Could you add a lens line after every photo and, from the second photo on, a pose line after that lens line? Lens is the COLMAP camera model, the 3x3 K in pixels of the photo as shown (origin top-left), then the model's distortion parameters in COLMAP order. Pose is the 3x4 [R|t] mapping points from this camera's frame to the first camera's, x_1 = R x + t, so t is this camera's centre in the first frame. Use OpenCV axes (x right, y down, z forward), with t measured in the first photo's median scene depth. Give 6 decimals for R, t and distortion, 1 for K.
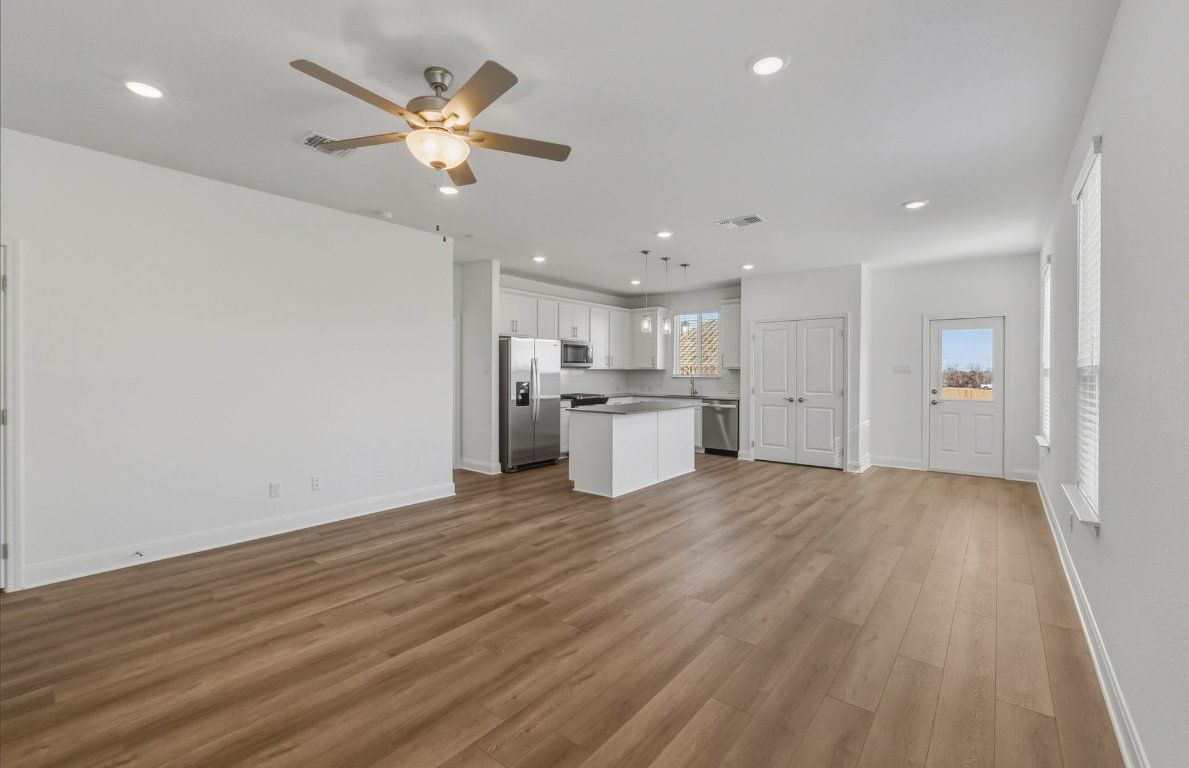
lens RADIAL K [[502.6, 0, 599.1], [0, 502.6, 378.9], [0, 0, 1]] dist [-0.011530, -0.000447]
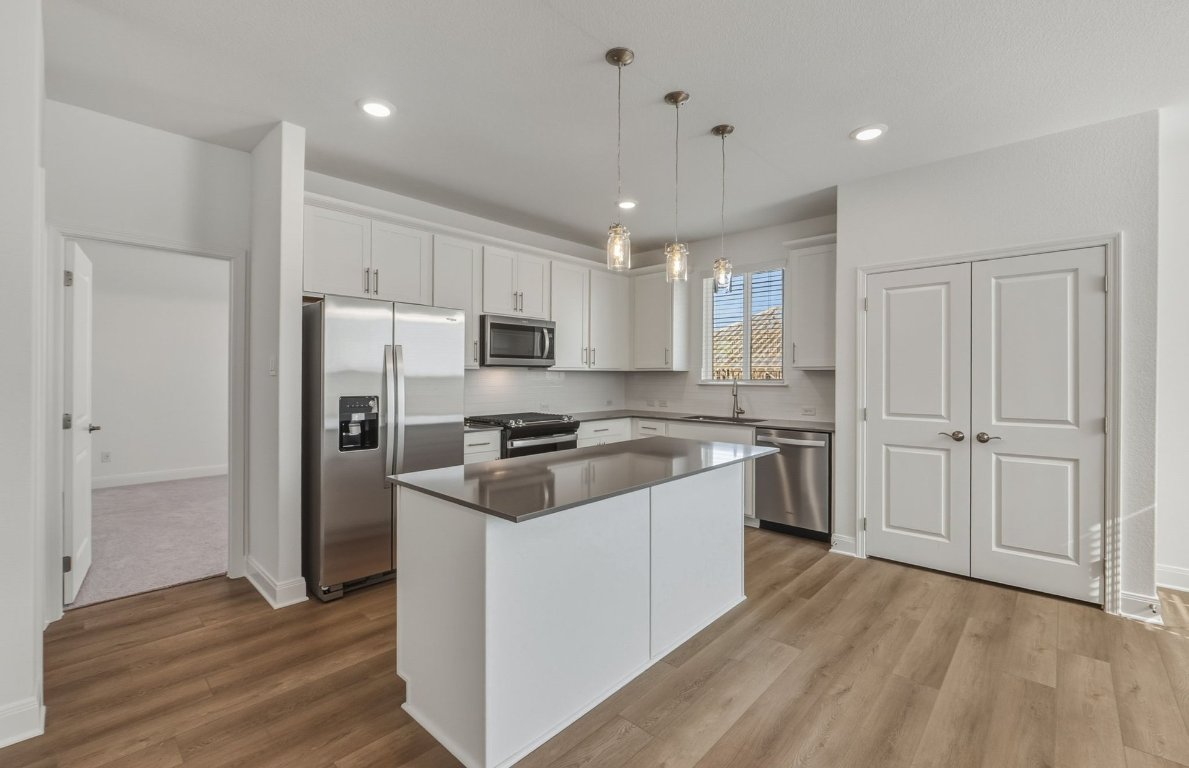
lens RADIAL K [[502.6, 0, 595.2], [0, 502.6, 378.0], [0, 0, 1]] dist [-0.011530, -0.000447]
pose [[0.997093, 0.001609, -0.076176, 0.082320], [-0.002234, 0.999965, -0.008117, -0.006710], [0.076160, 0.008263, 0.997061, 0.489167]]
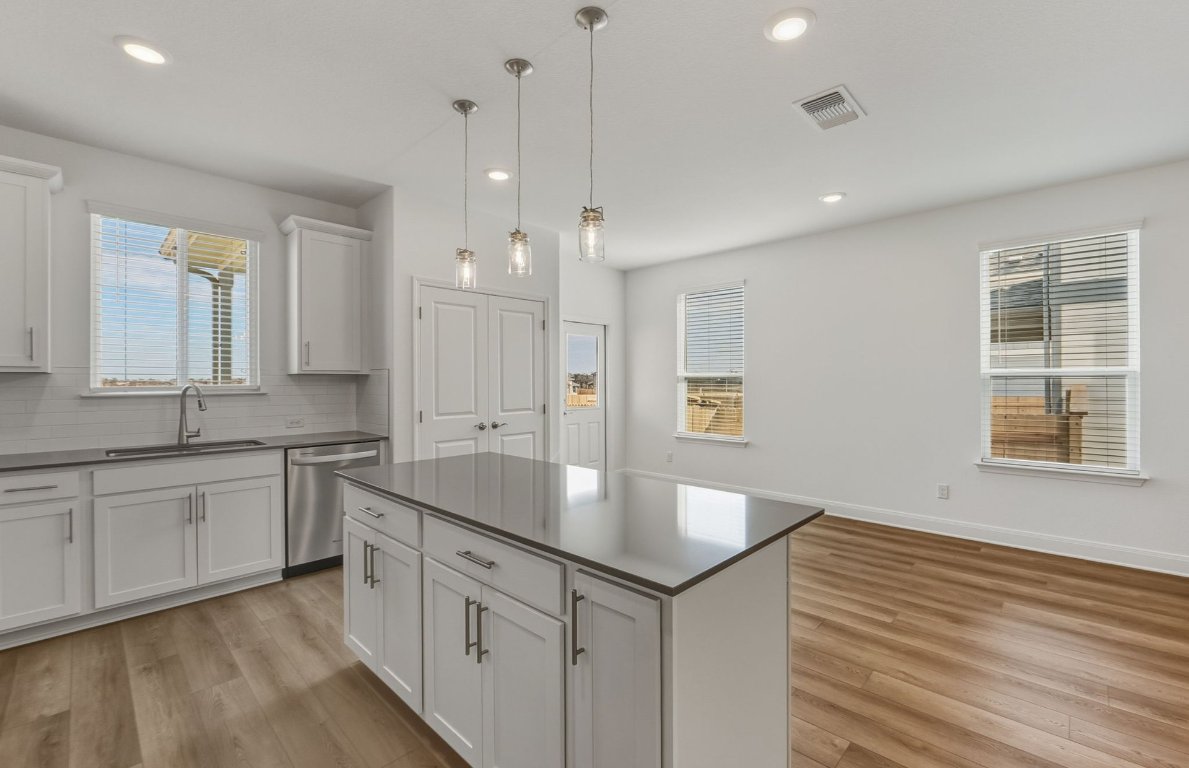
lens RADIAL K [[502.6, 0, 597.2], [0, 502.6, 383.8], [0, 0, 1]] dist [-0.011530, -0.000447]
pose [[0.093545, -0.003031, 0.995610, -0.184802], [0.020246, 0.999794, 0.001142, -0.006448], [-0.995409, 0.020050, 0.093587, 0.760613]]
